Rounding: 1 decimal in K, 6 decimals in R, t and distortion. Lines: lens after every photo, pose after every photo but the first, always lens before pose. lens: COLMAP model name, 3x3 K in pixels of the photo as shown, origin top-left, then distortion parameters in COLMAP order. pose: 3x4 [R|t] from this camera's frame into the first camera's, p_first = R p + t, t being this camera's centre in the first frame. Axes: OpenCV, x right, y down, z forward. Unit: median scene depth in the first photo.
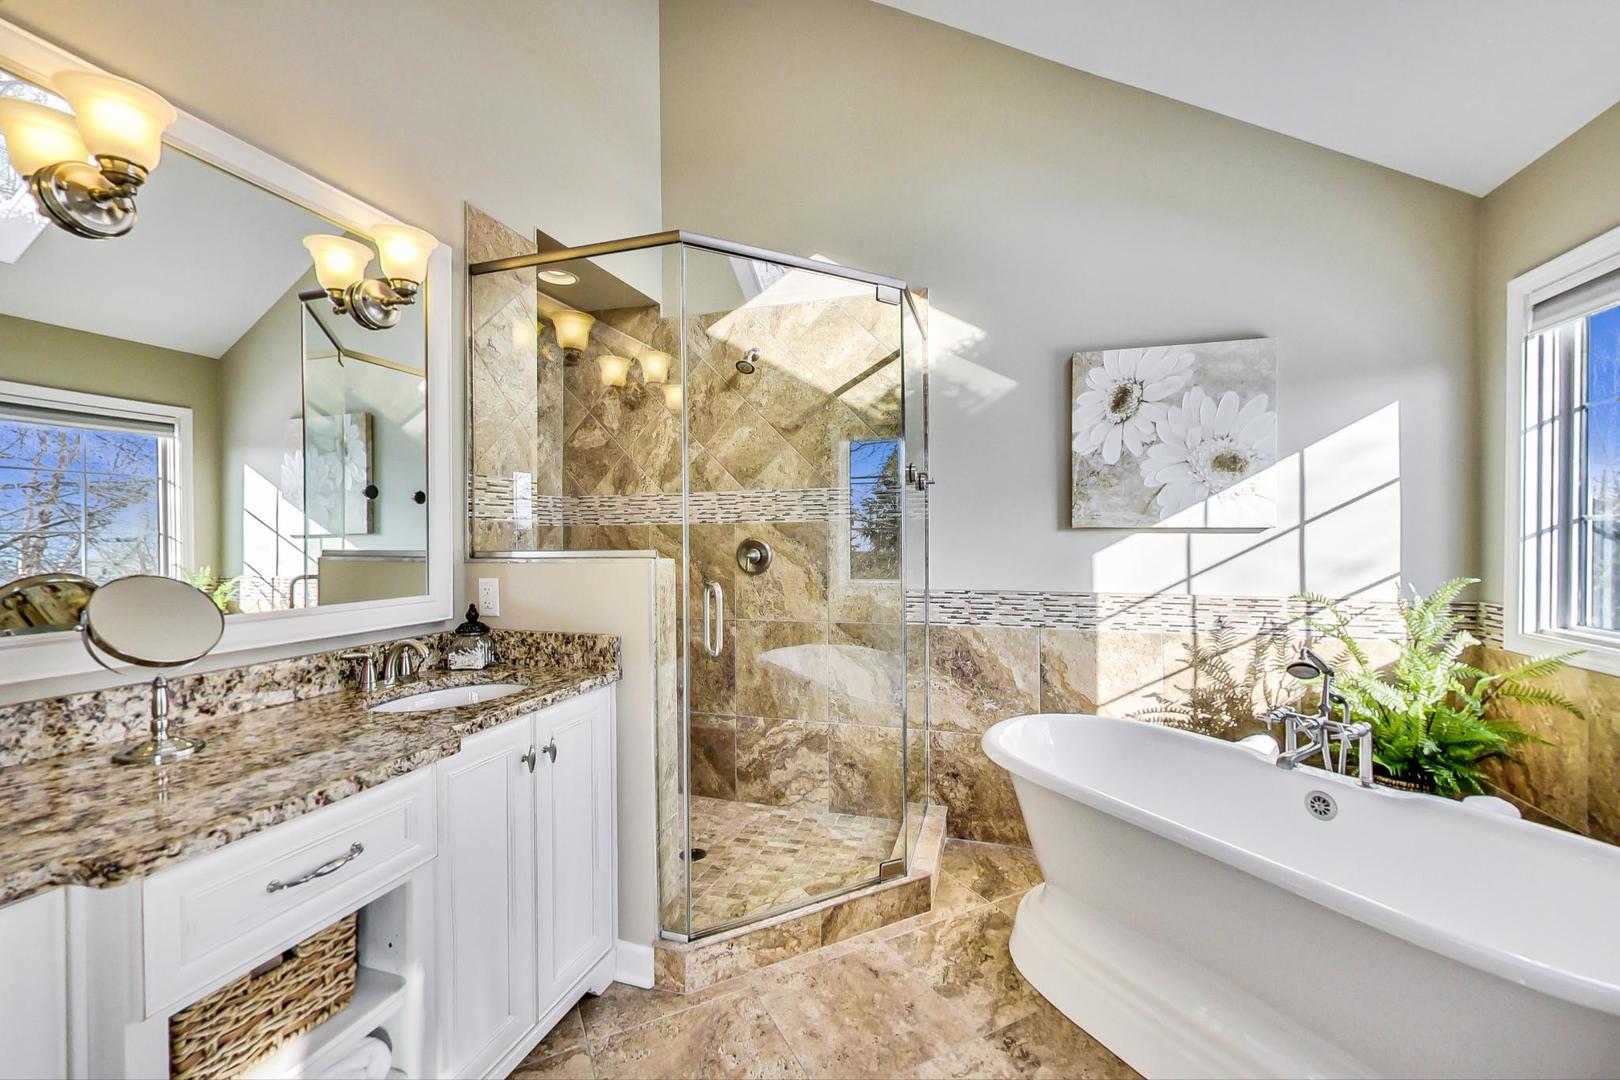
lens RADIAL K [[650.5, 0, 786.3], [0, 650.5, 545.7], [0, 0, 1]] dist [0.000043, -0.000262]
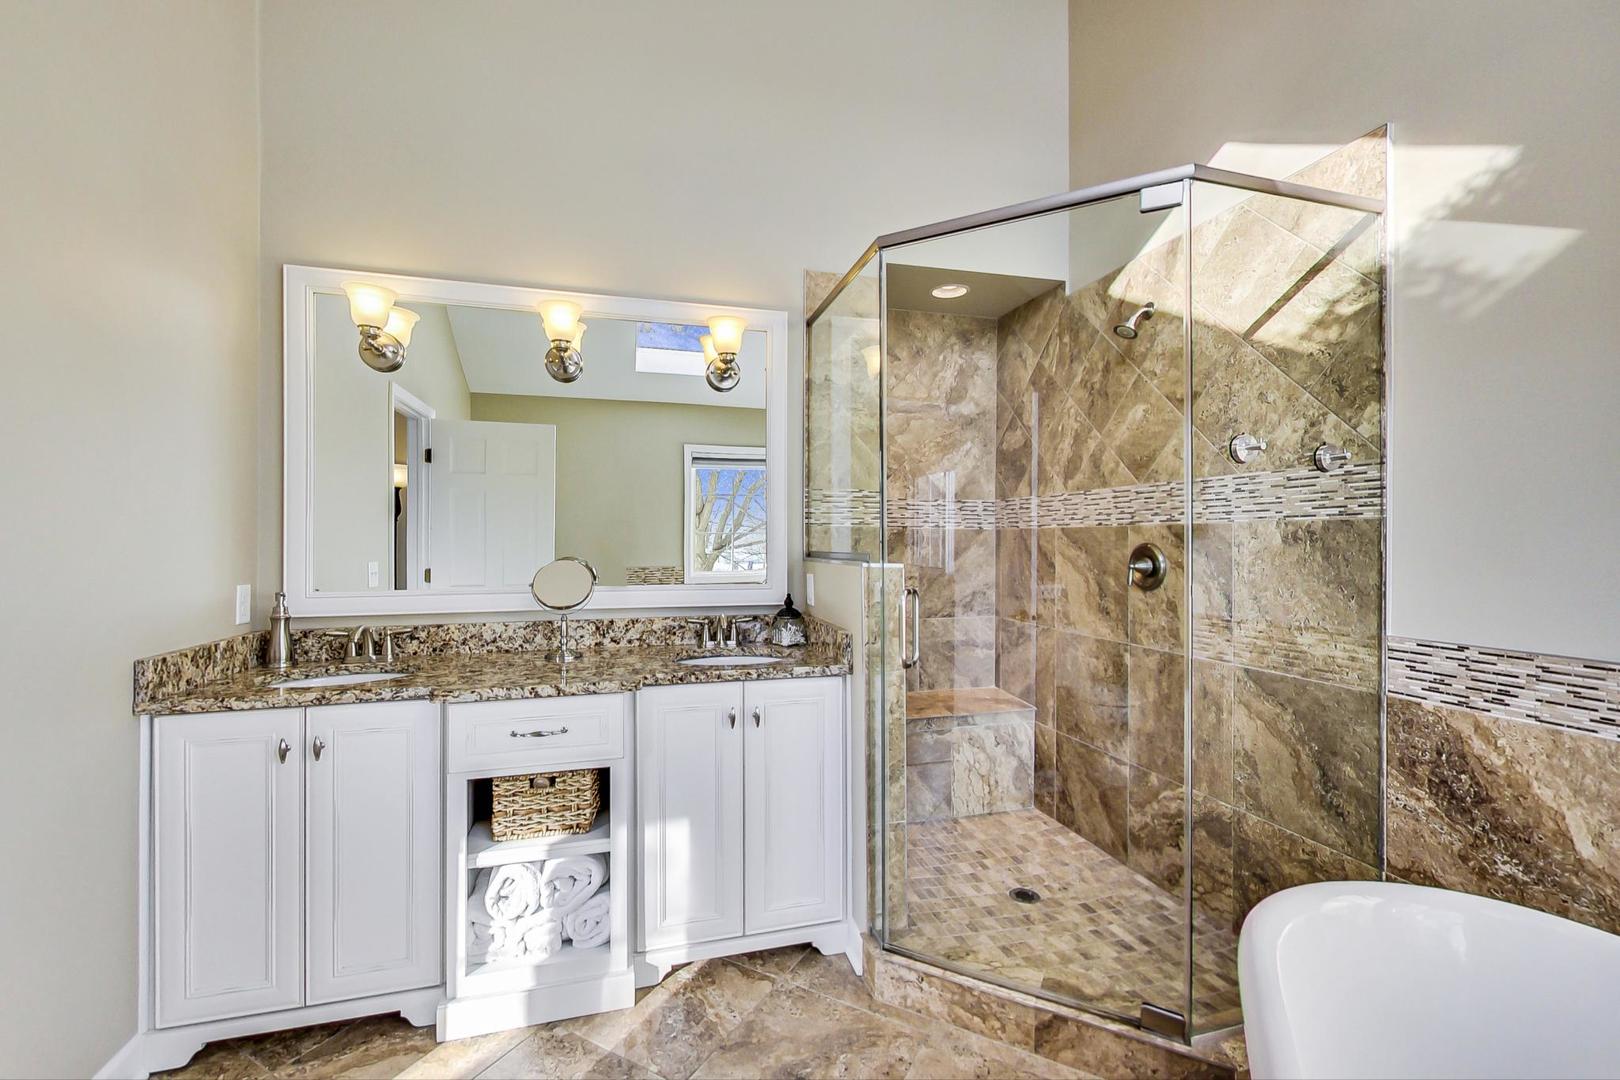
lens RADIAL K [[650.5, 0, 786.3], [0, 650.5, 545.7], [0, 0, 1]] dist [0.000043, -0.000262]
pose [[0.569085, 0.017404, -0.822095, 0.446433], [-0.018926, 0.999788, 0.008064, -0.009879], [0.822061, 0.010970, 0.569294, 0.238451]]
